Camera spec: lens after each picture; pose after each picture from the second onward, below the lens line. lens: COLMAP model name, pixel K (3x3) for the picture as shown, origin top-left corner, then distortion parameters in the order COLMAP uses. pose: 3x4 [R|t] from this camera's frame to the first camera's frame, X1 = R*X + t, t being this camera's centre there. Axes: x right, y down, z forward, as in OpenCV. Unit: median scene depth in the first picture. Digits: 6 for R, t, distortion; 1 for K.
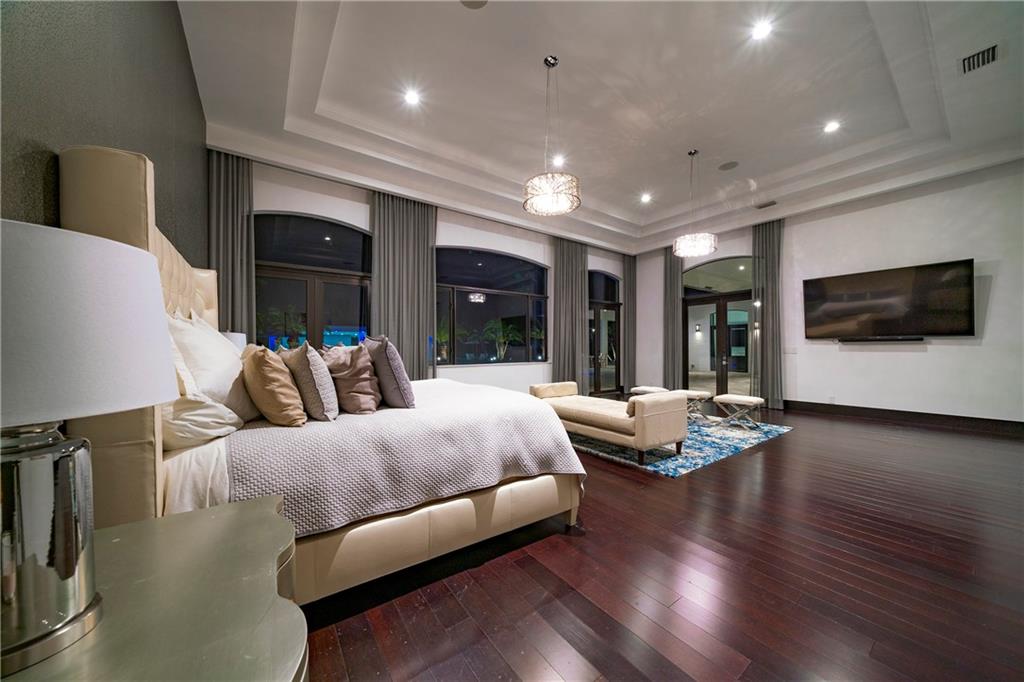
lens RADIAL K [[350.5, 0, 507.3], [0, 350.5, 346.2], [0, 0, 1]] dist [-0.001759, 0.000035]
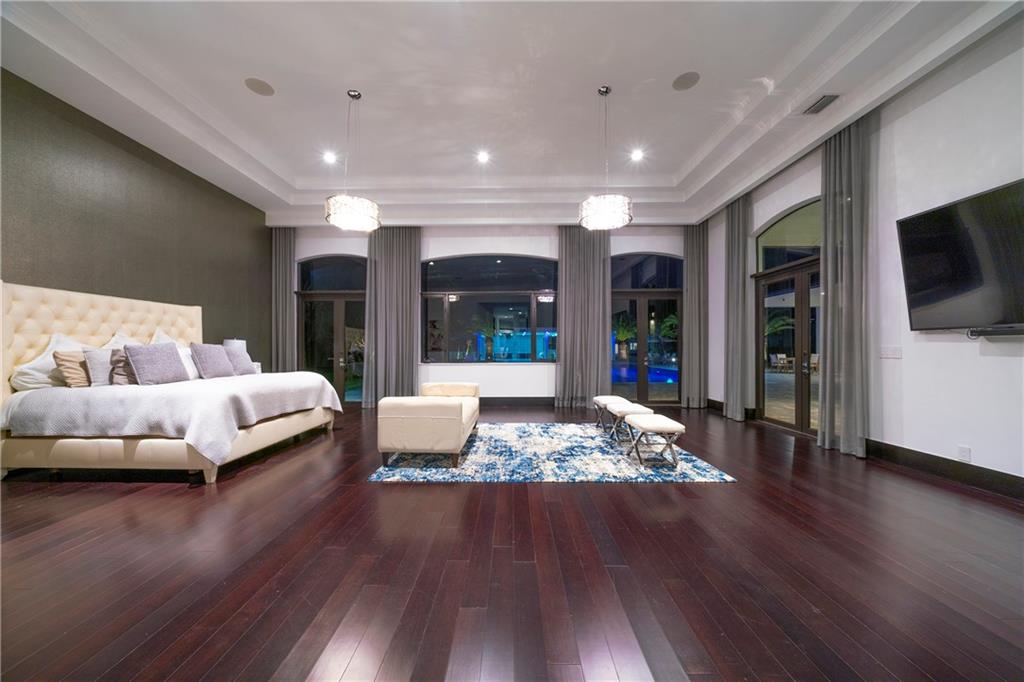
lens RADIAL K [[350.5, 0, 505.6], [0, 350.5, 348.2], [0, 0, 1]] dist [-0.001759, 0.000035]
pose [[0.803804, 0.000031, -0.594894, 0.765615], [0.004952, 0.999965, 0.006742, -0.002046], [0.594874, -0.008365, 0.803776, 0.243942]]
